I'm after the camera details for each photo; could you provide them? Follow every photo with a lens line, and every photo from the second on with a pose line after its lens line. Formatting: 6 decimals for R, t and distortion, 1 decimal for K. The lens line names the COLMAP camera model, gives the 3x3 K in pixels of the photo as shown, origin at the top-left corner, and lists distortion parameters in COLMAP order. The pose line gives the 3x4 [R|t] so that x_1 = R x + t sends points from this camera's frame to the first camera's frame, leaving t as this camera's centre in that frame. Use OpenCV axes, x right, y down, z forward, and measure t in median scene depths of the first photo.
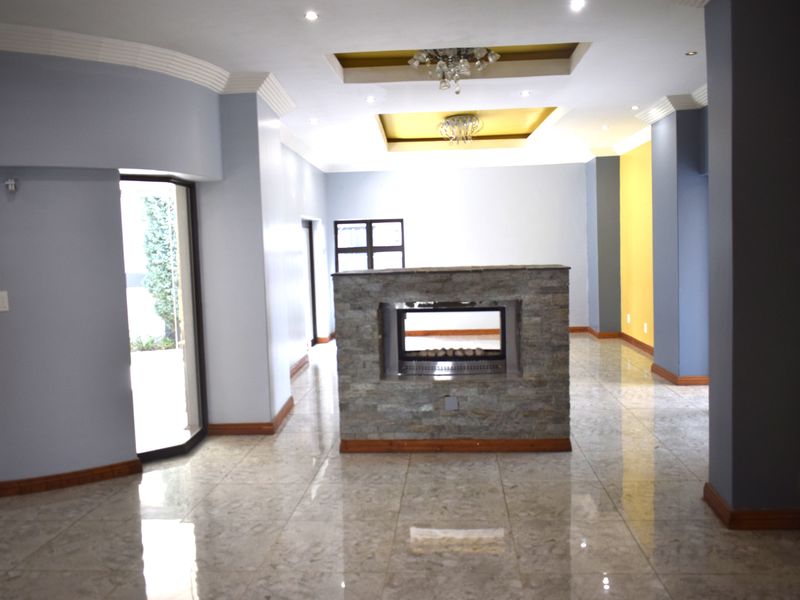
lens RADIAL K [[696.2, 0, 407.8], [0, 696.2, 298.9], [0, 0, 1]] dist [-0.011708, 0.000939]
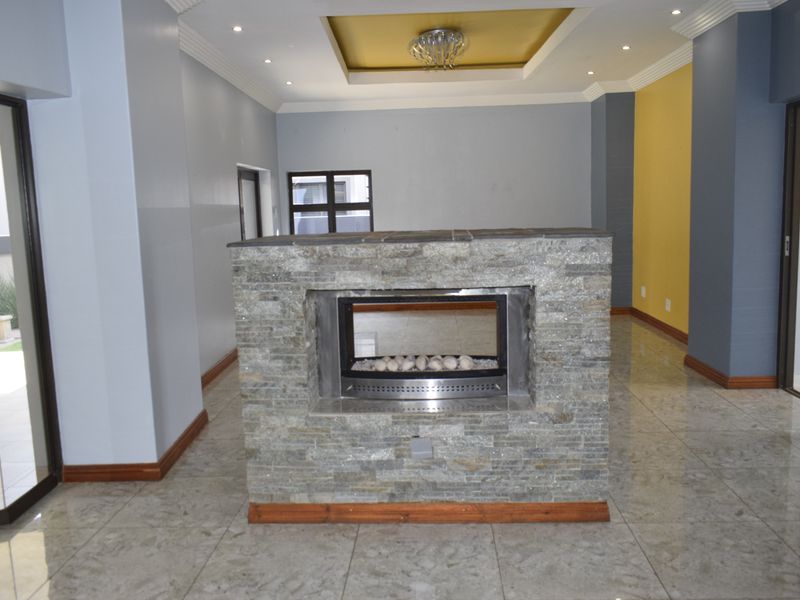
lens RADIAL K [[696.2, 0, 407.8], [0, 696.2, 298.9], [0, 0, 1]] dist [-0.011708, 0.000939]
pose [[0.999636, -0.001978, 0.026903, 0.032636], [0.000428, 0.998344, 0.057522, -0.021997], [-0.026972, -0.057489, 0.997982, 0.372274]]
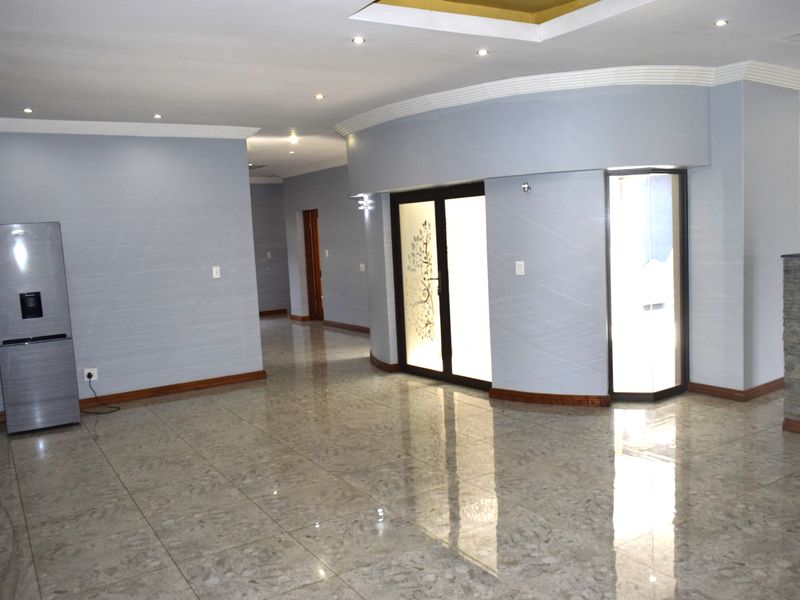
lens RADIAL K [[696.2, 0, 407.8], [0, 696.2, 298.9], [0, 0, 1]] dist [-0.011708, 0.000939]
pose [[0.592263, 0.082552, -0.801504, 0.382591], [-0.032286, 0.996370, 0.078765, -0.034029], [0.805097, -0.020772, 0.592779, -0.047261]]
